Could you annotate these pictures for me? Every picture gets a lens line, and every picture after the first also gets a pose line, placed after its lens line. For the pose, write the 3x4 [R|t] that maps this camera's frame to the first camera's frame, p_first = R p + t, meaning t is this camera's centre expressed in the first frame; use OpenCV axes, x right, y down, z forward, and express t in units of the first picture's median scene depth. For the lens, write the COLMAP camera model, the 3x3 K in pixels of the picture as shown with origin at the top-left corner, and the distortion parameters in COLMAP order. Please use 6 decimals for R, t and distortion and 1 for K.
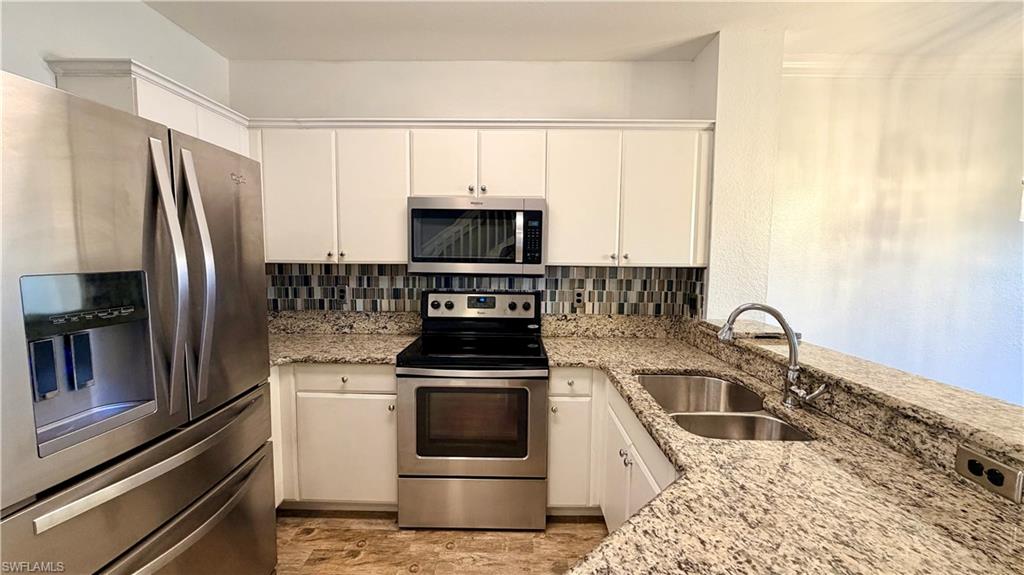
lens RADIAL K [[407.0, 0, 510.4], [0, 407.0, 288.9], [0, 0, 1]] dist [0.000126, -0.000103]
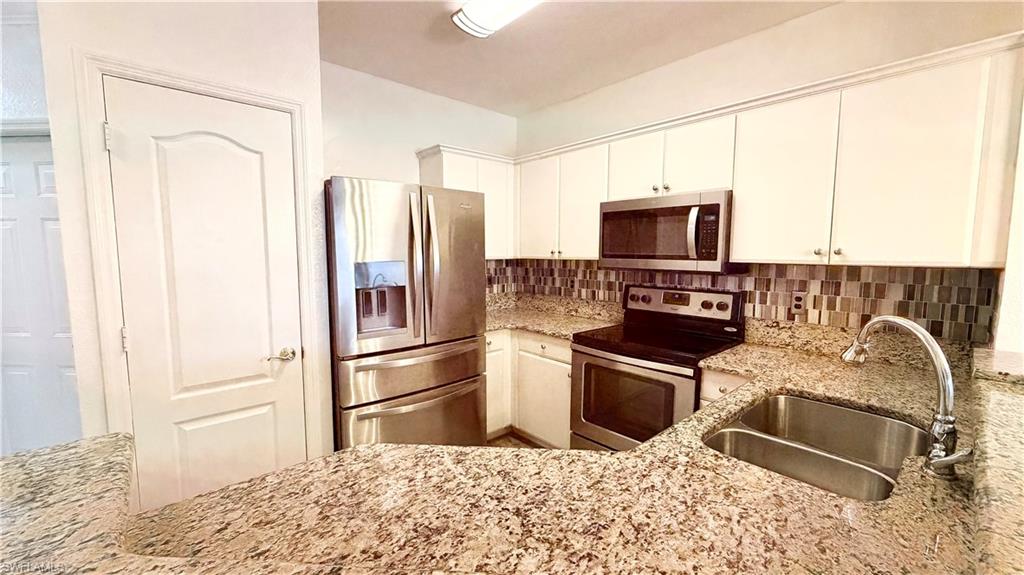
lens RADIAL K [[407.0, 0, 510.4], [0, 407.0, 288.9], [0, 0, 1]] dist [0.000126, -0.000103]
pose [[0.678905, 0.058673, -0.731878, 0.413697], [-0.054210, 0.998087, 0.029728, 0.001294], [0.732223, 0.019493, 0.680786, 0.014872]]
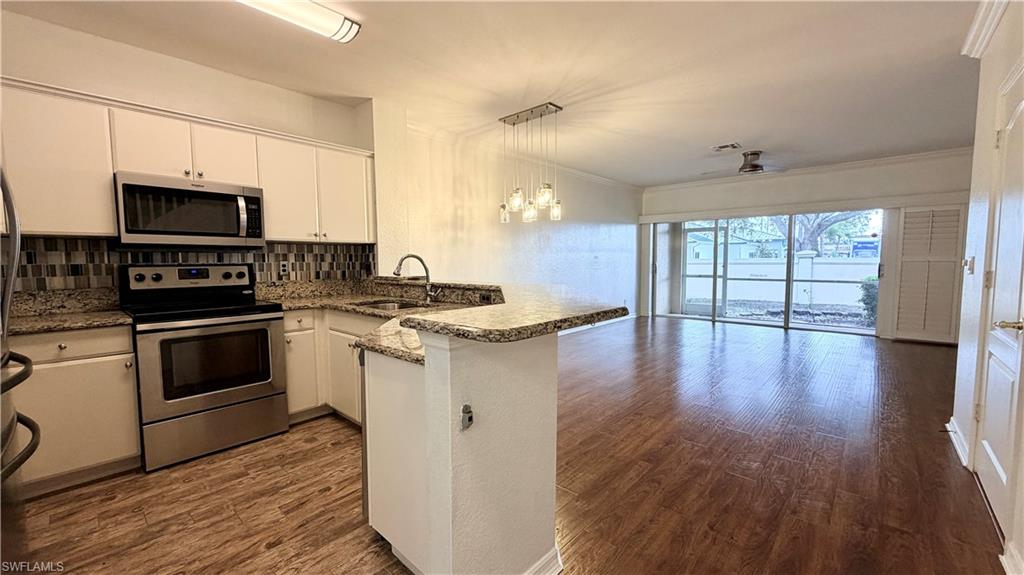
lens RADIAL K [[407.0, 0, 510.4], [0, 407.0, 288.9], [0, 0, 1]] dist [0.000126, -0.000103]
pose [[0.658482, -0.068789, 0.749447, -0.365114], [0.073697, 0.996922, 0.026752, 0.116980], [-0.748980, 0.037616, 0.661524, -0.427322]]
